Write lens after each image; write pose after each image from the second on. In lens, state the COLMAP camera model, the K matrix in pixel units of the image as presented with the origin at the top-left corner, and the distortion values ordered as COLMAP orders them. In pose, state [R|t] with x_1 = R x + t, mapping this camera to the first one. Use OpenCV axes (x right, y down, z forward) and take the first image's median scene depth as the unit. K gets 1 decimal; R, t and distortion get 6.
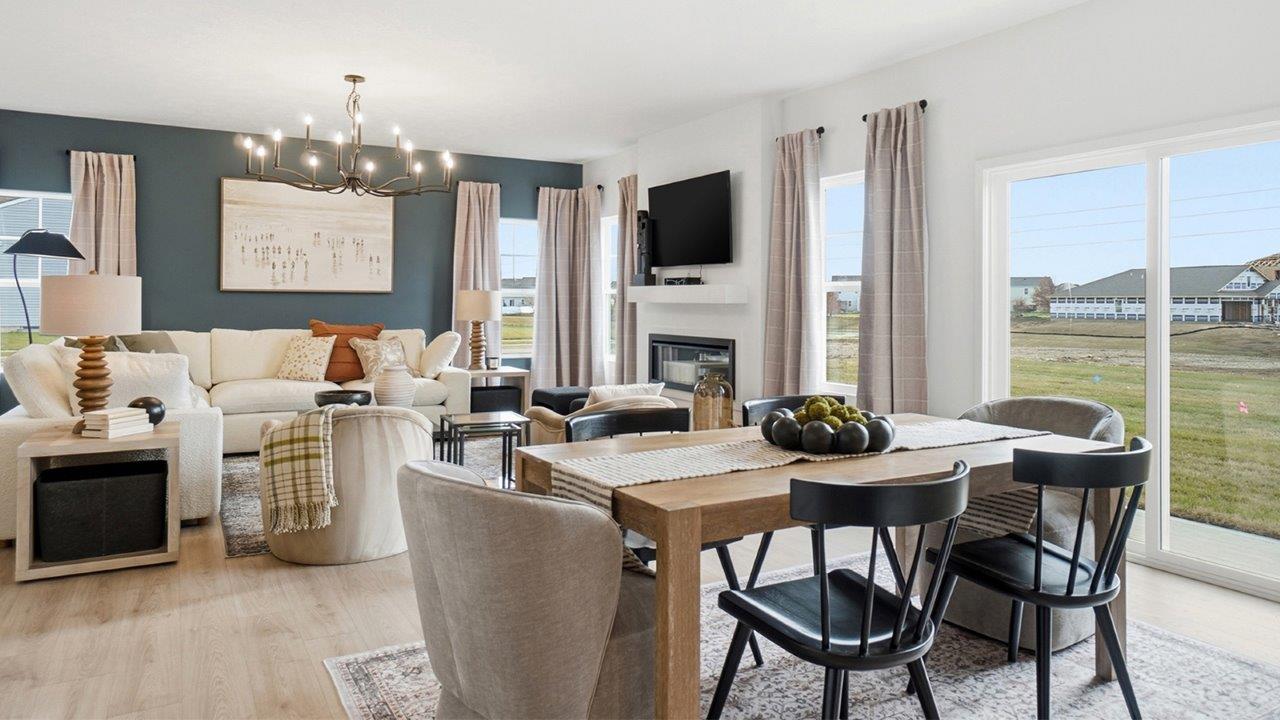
lens RADIAL K [[828.6, 0, 641.7], [0, 828.6, 305.5], [0, 0, 1]] dist [-0.022892, 0.001074]
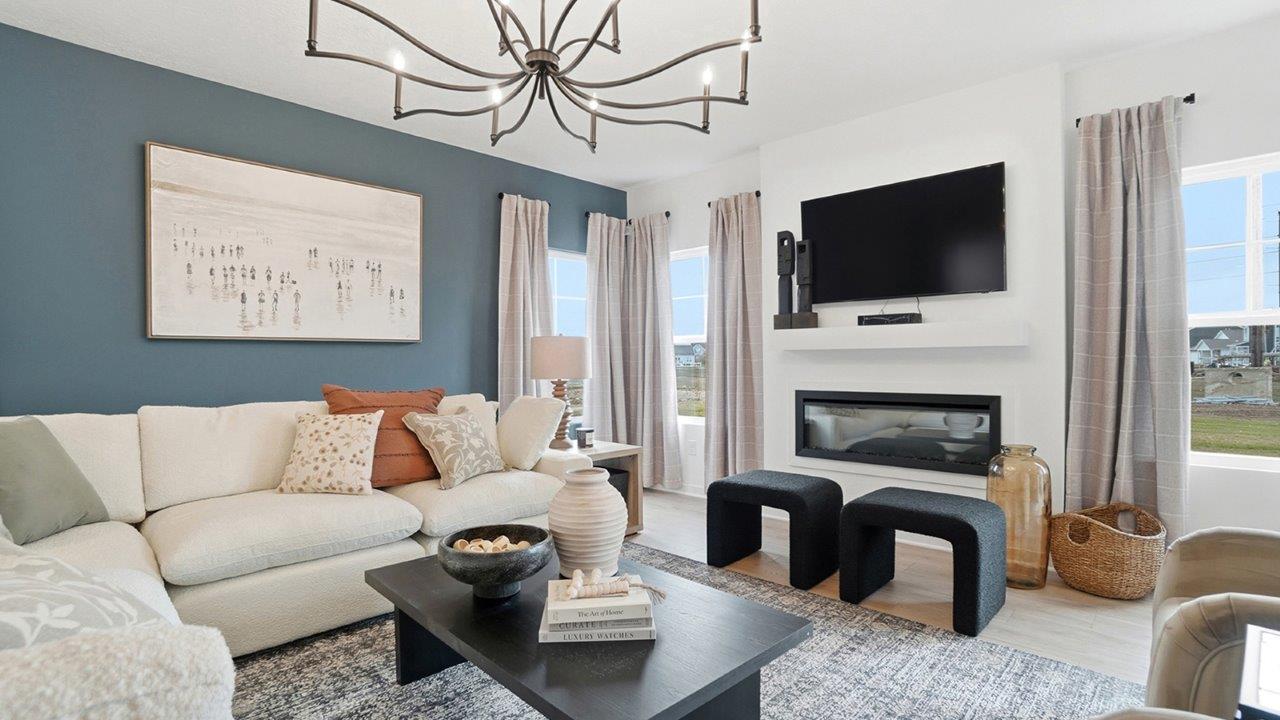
lens RADIAL K [[624.7, 0, 641.5], [0, 624.7, 353.7], [0, 0, 1]] dist [-0.021695, 0.000007]
pose [[0.958096, -0.014262, 0.286091, -0.296397], [0.017981, 0.999784, -0.010376, 0.003096], [-0.285882, 0.015085, 0.958146, 0.479275]]
